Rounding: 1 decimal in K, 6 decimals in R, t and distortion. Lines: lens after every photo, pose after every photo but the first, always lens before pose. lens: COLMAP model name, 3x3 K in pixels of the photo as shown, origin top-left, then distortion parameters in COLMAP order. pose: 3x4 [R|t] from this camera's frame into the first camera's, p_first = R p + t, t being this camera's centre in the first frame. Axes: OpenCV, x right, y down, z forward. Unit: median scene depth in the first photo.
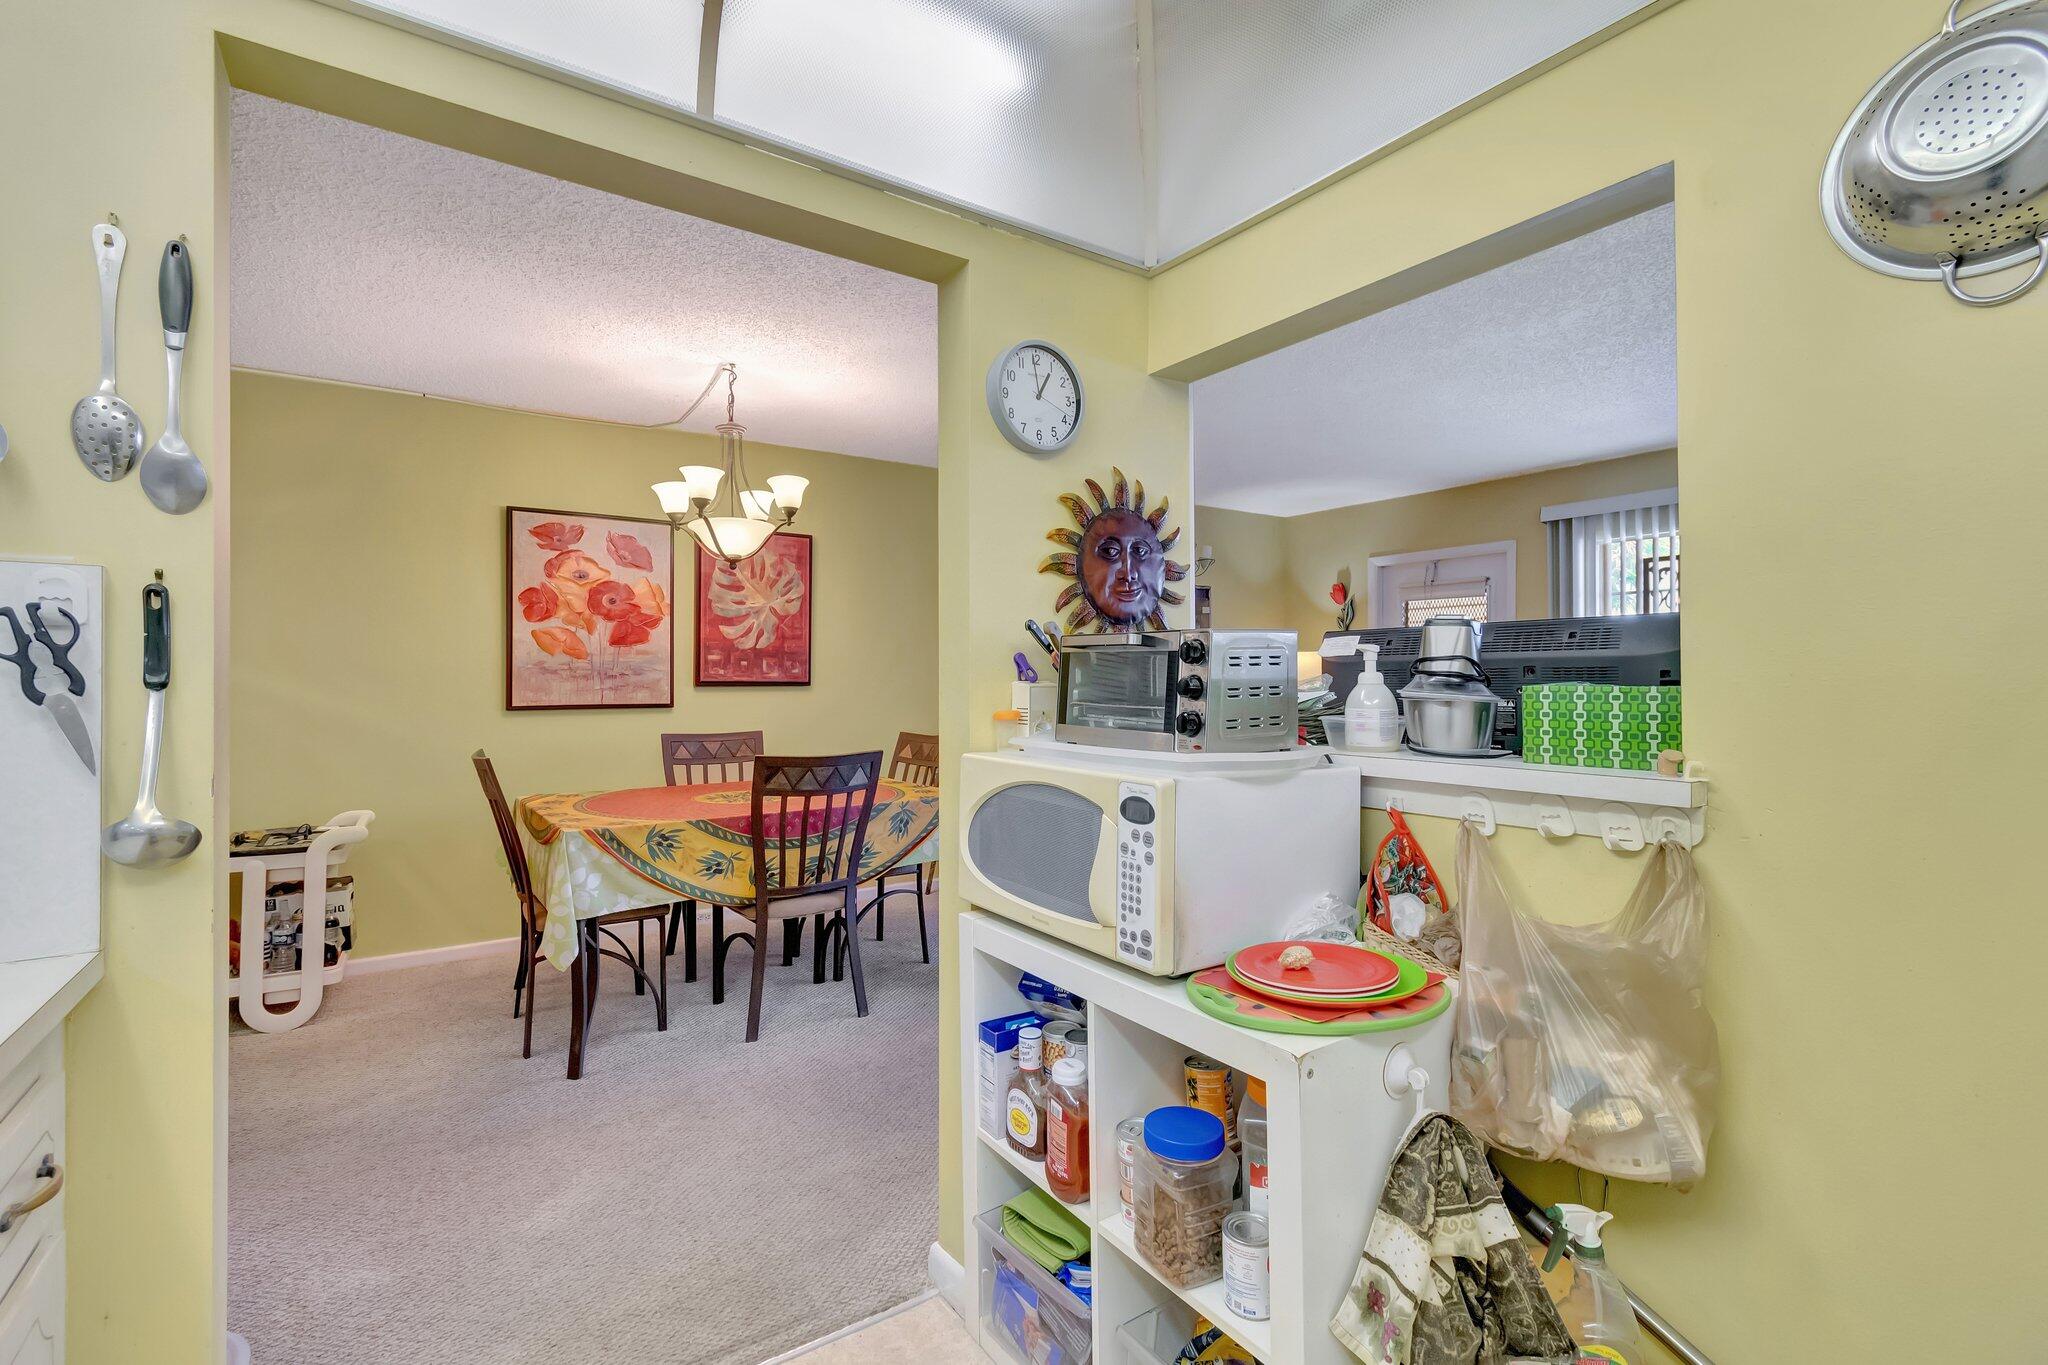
lens RADIAL K [[906.8, 0, 1008.7], [0, 906.8, 671.5], [0, 0, 1]] dist [0.001506, -0.000372]
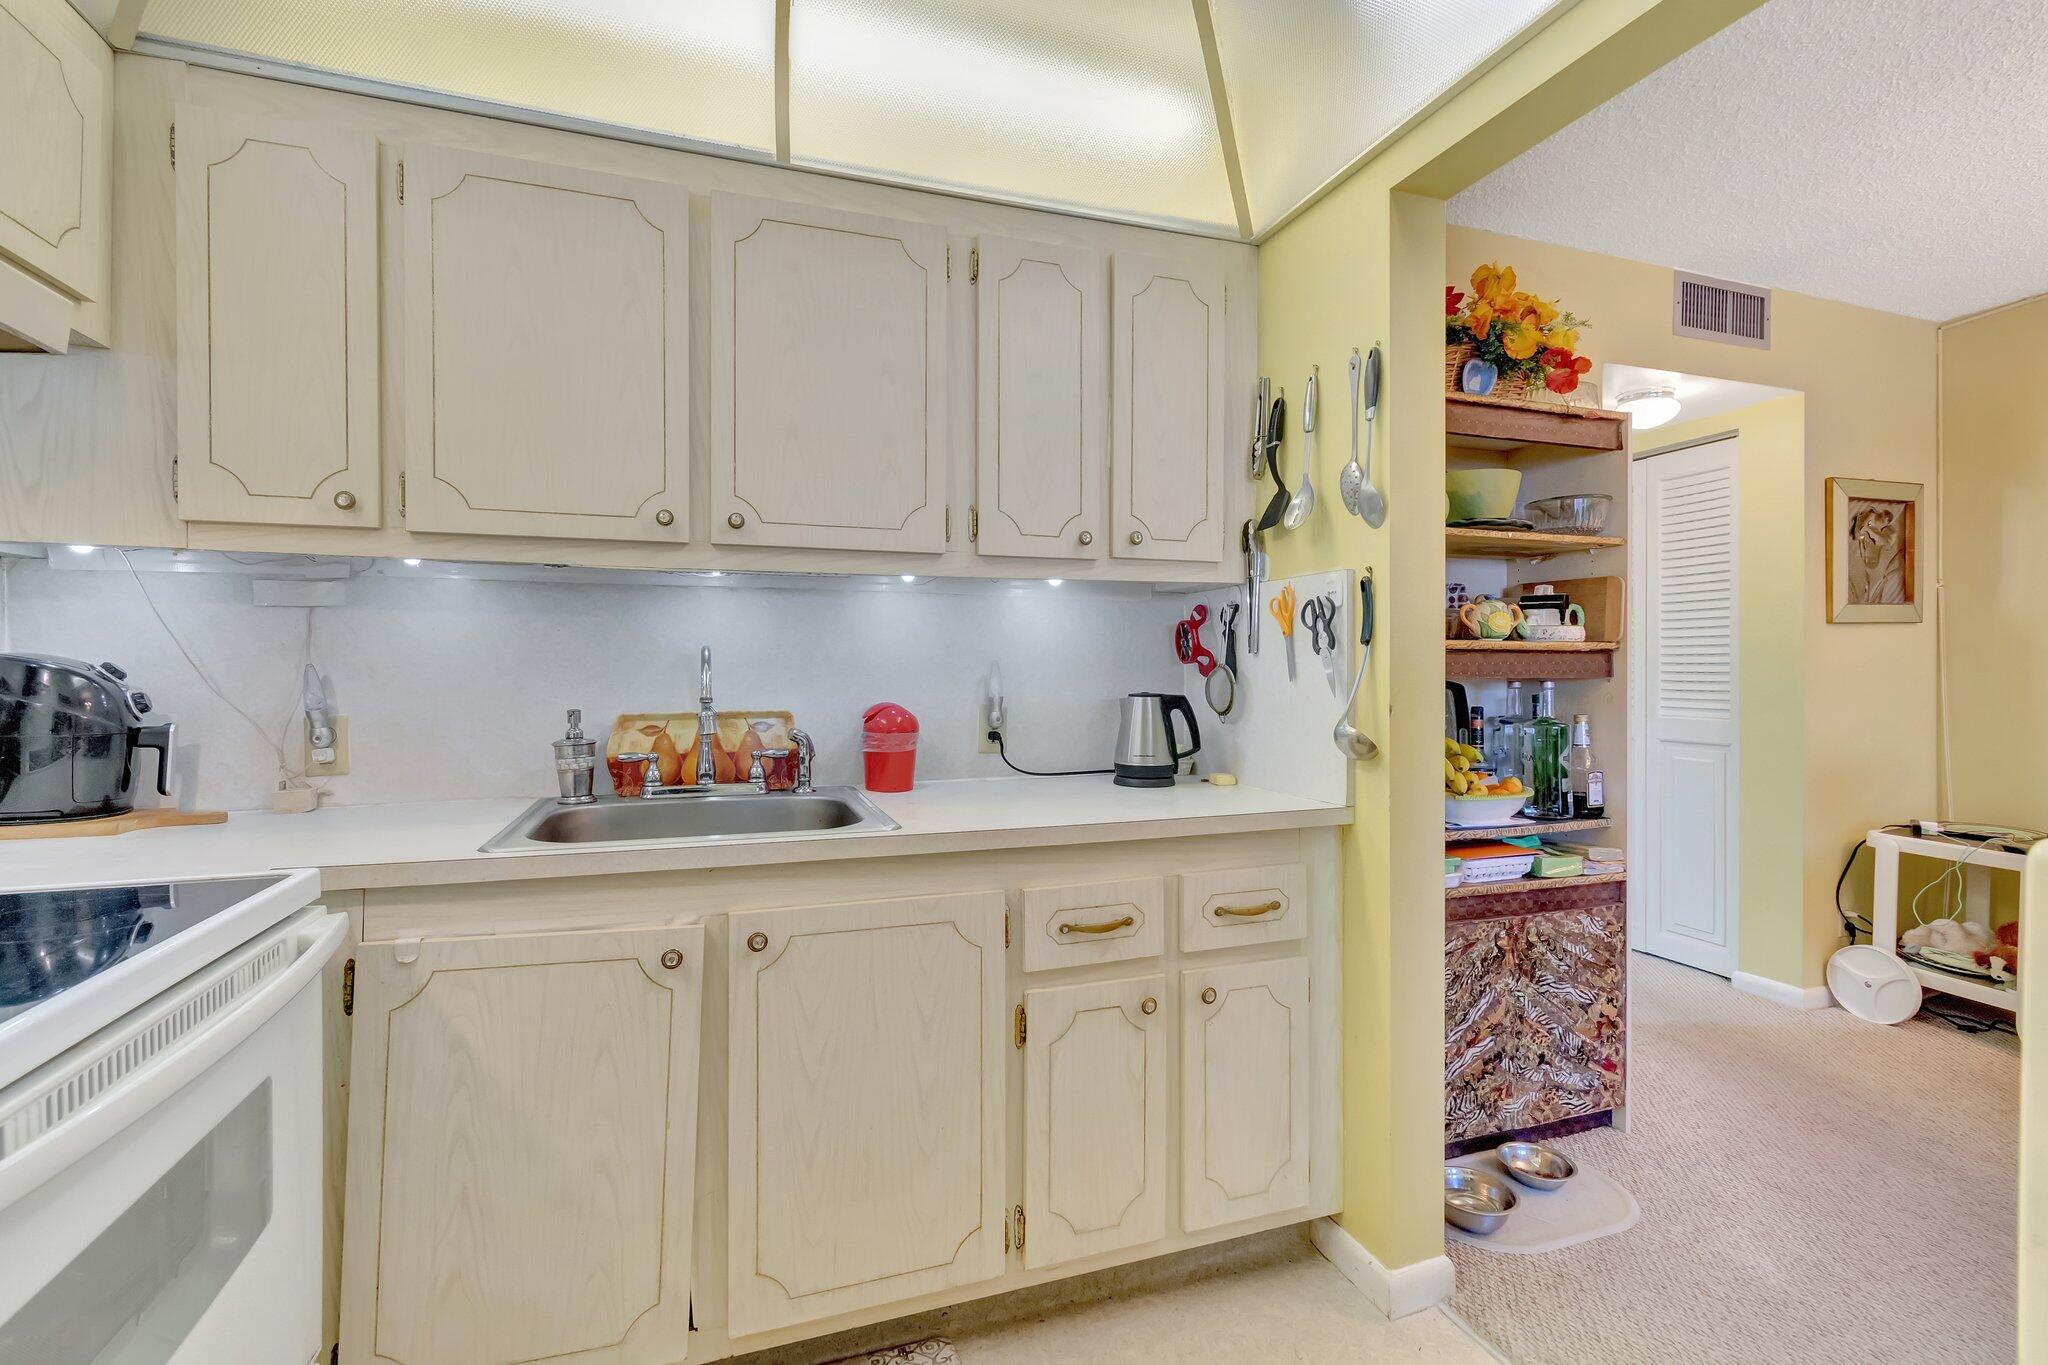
lens RADIAL K [[906.8, 0, 1008.7], [0, 906.8, 671.5], [0, 0, 1]] dist [0.001506, -0.000372]
pose [[-0.267802, 0.002258, -0.963471, 0.177334], [0.006620, 0.999978, 0.000504, 0.015225], [0.963451, -0.006243, -0.267812, 0.209423]]
